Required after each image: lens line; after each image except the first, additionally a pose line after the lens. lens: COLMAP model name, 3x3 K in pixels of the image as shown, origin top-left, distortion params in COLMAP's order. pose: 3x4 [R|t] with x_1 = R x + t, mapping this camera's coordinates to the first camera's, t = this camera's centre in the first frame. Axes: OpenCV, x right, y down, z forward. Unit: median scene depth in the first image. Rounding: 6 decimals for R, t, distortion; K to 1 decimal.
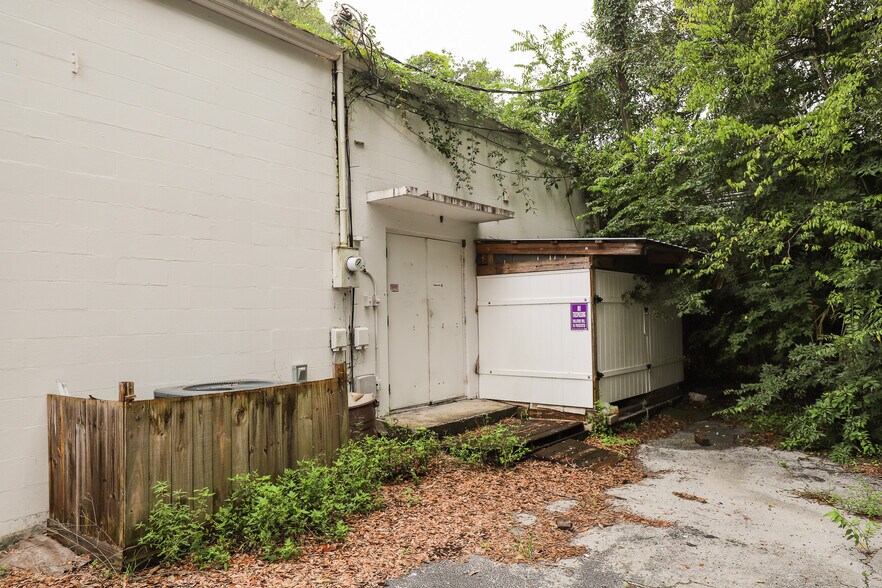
lens RADIAL K [[596.3, 0, 441.0], [0, 596.3, 294.0], [0, 0, 1]] dist [-0.001343, -0.001098]
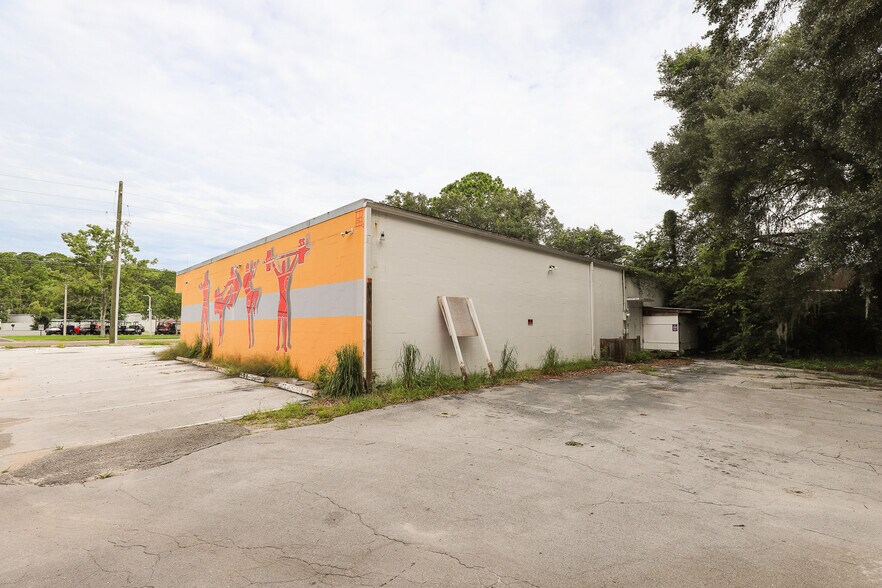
lens RADIAL K [[401.5, 0, 456.8], [0, 401.5, 299.5], [0, 0, 1]] dist [-0.021593, 0.000564]
pose [[0.995000, 0.013706, -0.098935, -1.003307], [-0.016465, 0.999496, -0.027127, -0.058851], [0.098513, 0.028620, 0.994724, -1.892980]]
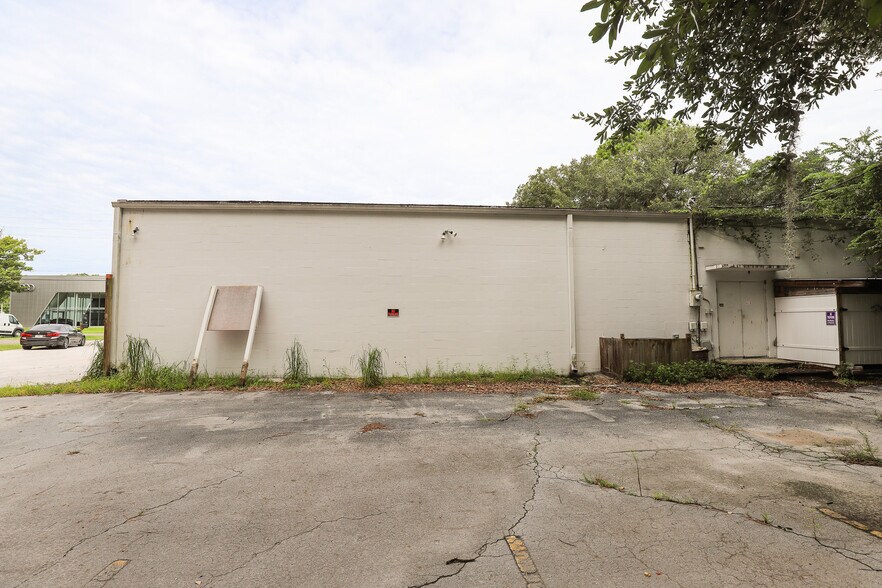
lens RADIAL K [[401.5, 0, 456.8], [0, 401.5, 299.5], [0, 0, 1]] dist [-0.021593, 0.000564]
pose [[0.706791, -0.020871, -0.707115, 0.286449], [0.019723, 0.999758, -0.009794, -0.037277], [0.707147, -0.007024, 0.707031, -0.820236]]
